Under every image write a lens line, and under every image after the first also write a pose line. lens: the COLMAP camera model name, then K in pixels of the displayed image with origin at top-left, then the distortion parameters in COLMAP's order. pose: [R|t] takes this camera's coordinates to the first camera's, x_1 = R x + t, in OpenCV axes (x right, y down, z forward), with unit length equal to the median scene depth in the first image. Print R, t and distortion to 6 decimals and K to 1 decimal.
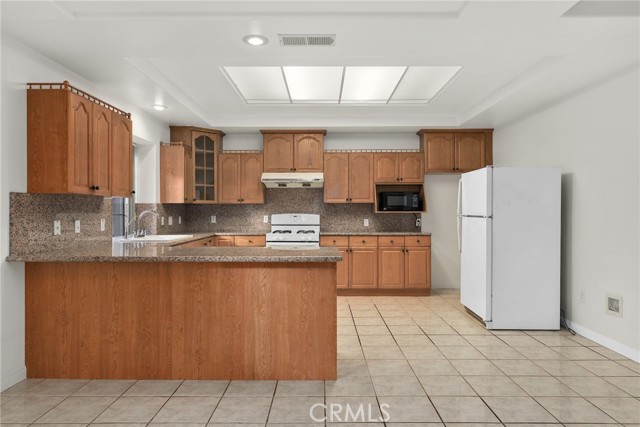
lens RADIAL K [[405.5, 0, 319.7], [0, 405.5, 213.3], [0, 0, 1]] dist [-0.000386, -0.002026]
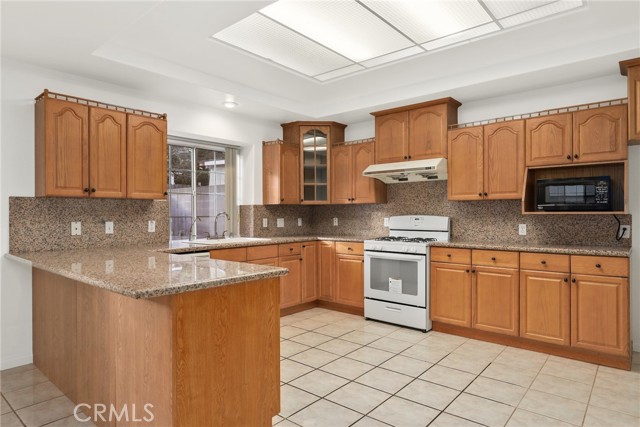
lens RADIAL K [[386.1, 0, 319.9], [0, 386.1, 214.2], [0, 0, 1]] dist [0.002045, 0.000894]
pose [[0.766356, -0.000919, -0.642415, 0.281887], [0.000169, 0.999999, -0.001229, -0.000621], [0.642416, 0.000833, 0.766356, 0.345050]]
